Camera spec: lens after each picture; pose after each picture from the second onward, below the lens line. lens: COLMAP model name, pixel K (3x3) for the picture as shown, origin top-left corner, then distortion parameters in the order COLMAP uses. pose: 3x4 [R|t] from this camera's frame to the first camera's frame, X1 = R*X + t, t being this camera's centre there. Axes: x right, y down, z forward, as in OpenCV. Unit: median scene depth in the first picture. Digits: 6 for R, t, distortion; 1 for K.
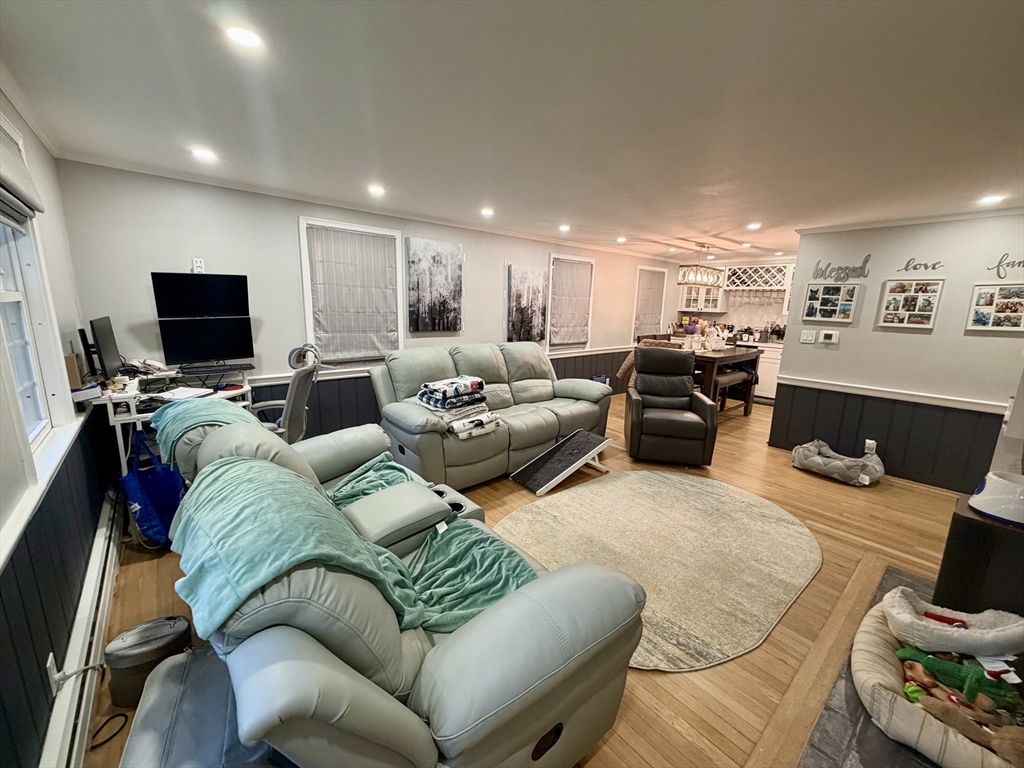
lens RADIAL K [[407.2, 0, 508.3], [0, 407.2, 385.7], [0, 0, 1]] dist [0.003356, 0.000260]
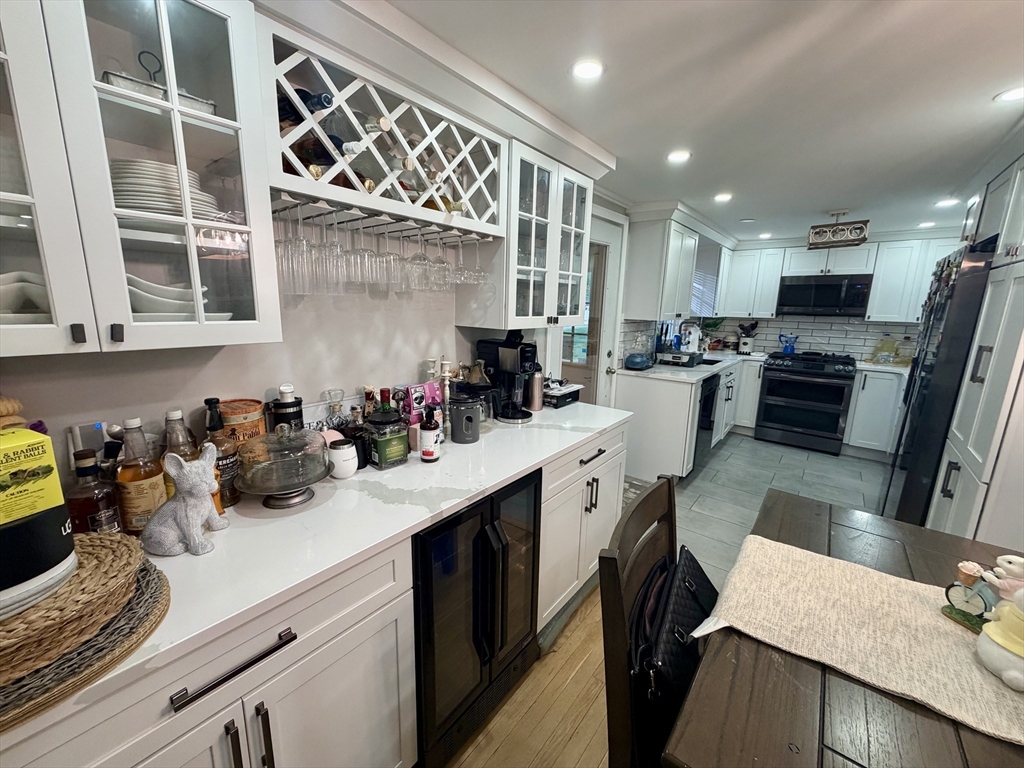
lens RADIAL K [[407.7, 0, 507.0], [0, 407.7, 385.2], [0, 0, 1]] dist [-0.001260, -0.000274]
pose [[-0.185028, -0.222460, 0.957223, 0.360553], [0.172493, 0.951568, 0.254488, -0.192604], [-0.967477, 0.212201, -0.137694, 0.961203]]
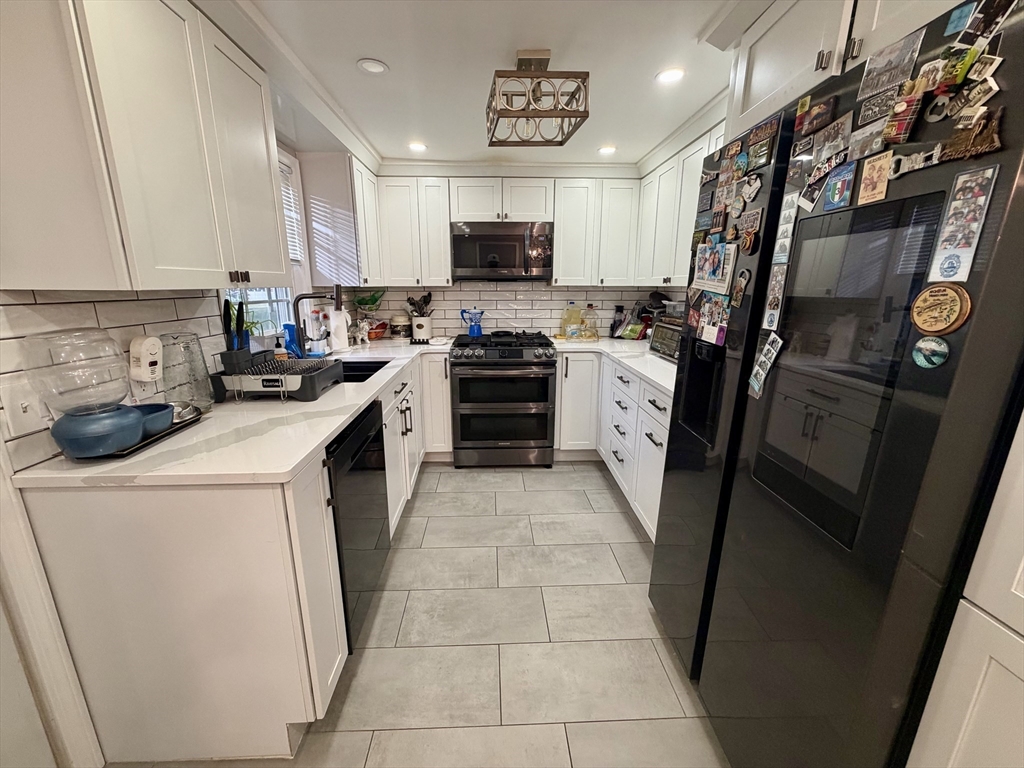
lens RADIAL K [[407.2, 0, 508.3], [0, 407.2, 385.7], [0, 0, 1]] dist [0.003356, 0.000260]
pose [[-0.790834, -0.172787, 0.587133, 0.611423], [0.100722, 0.909498, 0.403322, -0.126270], [-0.603685, 0.378099, -0.701858, 0.740324]]
